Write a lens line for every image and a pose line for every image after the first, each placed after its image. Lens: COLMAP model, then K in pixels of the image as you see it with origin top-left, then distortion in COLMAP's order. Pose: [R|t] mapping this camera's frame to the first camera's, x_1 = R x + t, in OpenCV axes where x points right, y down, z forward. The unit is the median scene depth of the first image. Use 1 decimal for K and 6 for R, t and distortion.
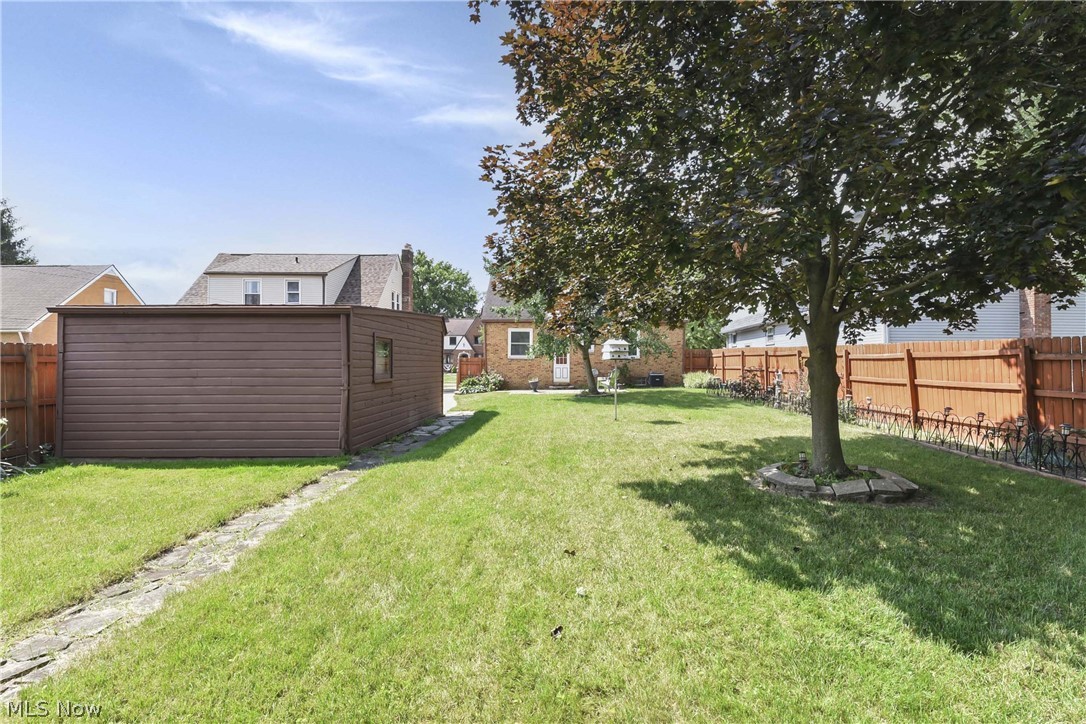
lens RADIAL K [[488.7, 0, 544.5], [0, 488.7, 361.6], [0, 0, 1]] dist [-0.017923, -0.000513]
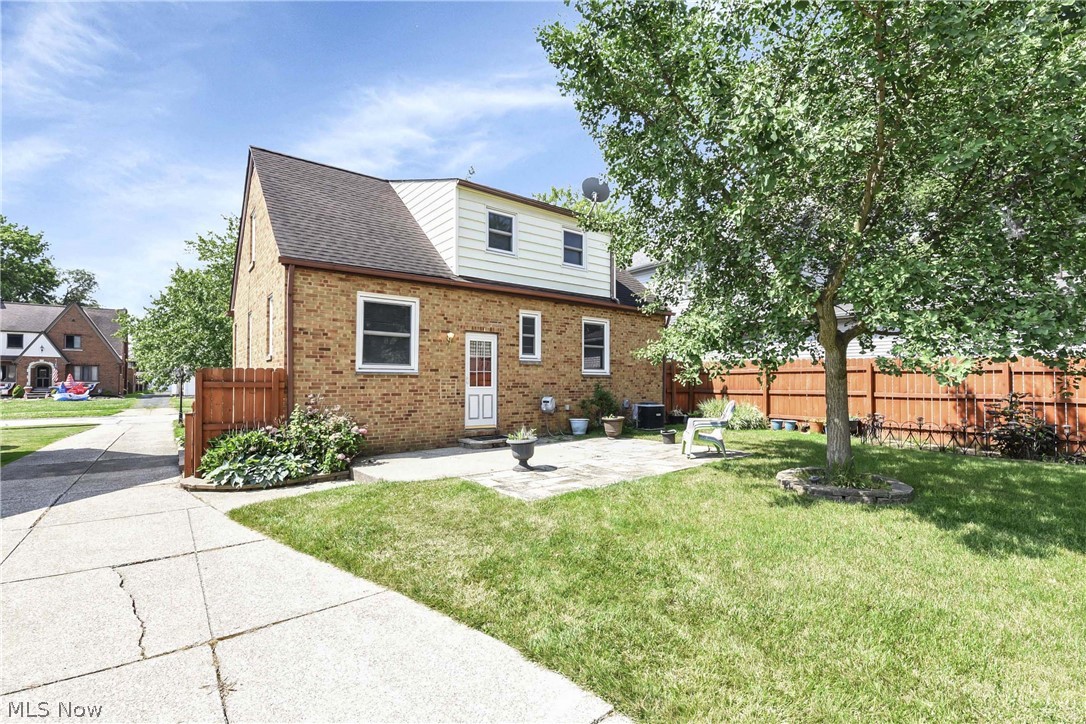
lens RADIAL K [[488.7, 0, 541.3], [0, 488.7, 367.3], [0, 0, 1]] dist [-0.017923, -0.000513]
pose [[0.777710, 0.019176, 0.628331, -0.197830], [-0.003887, 0.999662, -0.025697, -0.001082], [-0.628611, 0.017542, 0.777522, 0.625673]]
